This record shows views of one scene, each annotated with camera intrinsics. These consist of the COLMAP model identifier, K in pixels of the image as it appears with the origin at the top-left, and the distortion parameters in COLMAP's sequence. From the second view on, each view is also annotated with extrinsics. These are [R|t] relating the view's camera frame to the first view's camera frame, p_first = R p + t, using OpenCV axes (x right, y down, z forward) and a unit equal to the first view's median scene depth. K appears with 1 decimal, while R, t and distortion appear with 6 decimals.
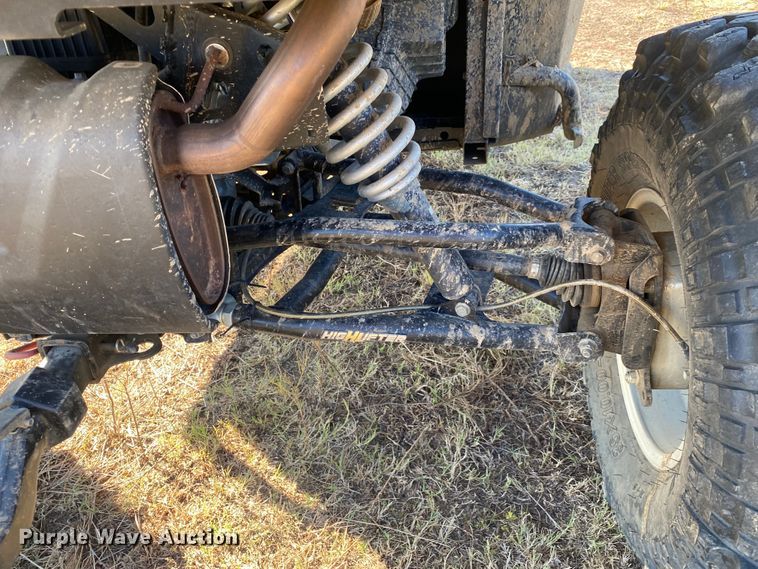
lens RADIAL K [[634.6, 0, 379.0], [0, 634.6, 284.5], [0, 0, 1]] dist [0.017389, -0.004843]
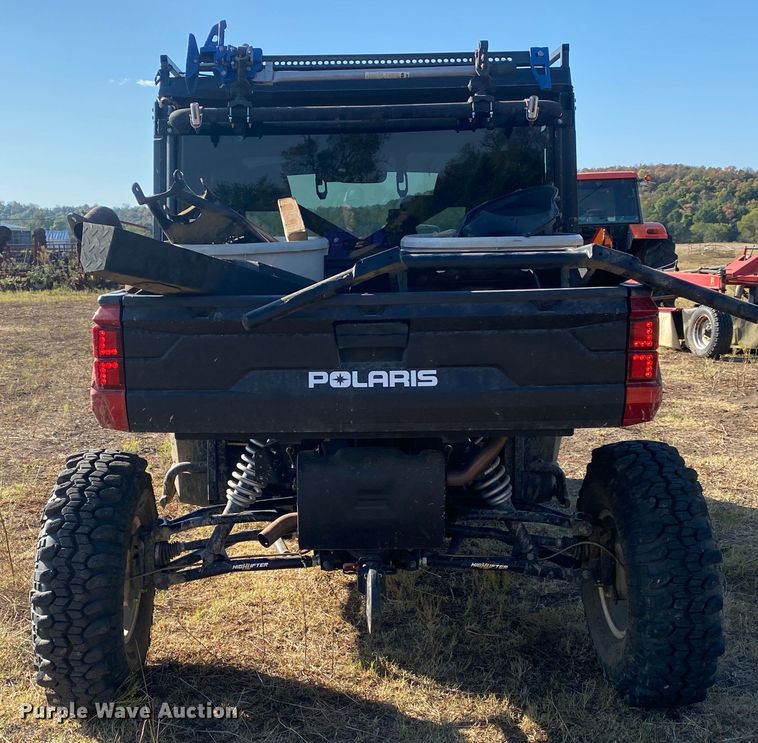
lens RADIAL K [[768.7, 0, 377.6], [0, 768.7, 398.6], [0, 0, 1]] dist [0.080980, -0.017278]
pose [[0.996407, 0.036980, 0.076200, -0.648952], [-0.001759, 0.908493, -0.417895, 0.686866], [-0.084681, 0.416260, 0.905294, -1.709079]]
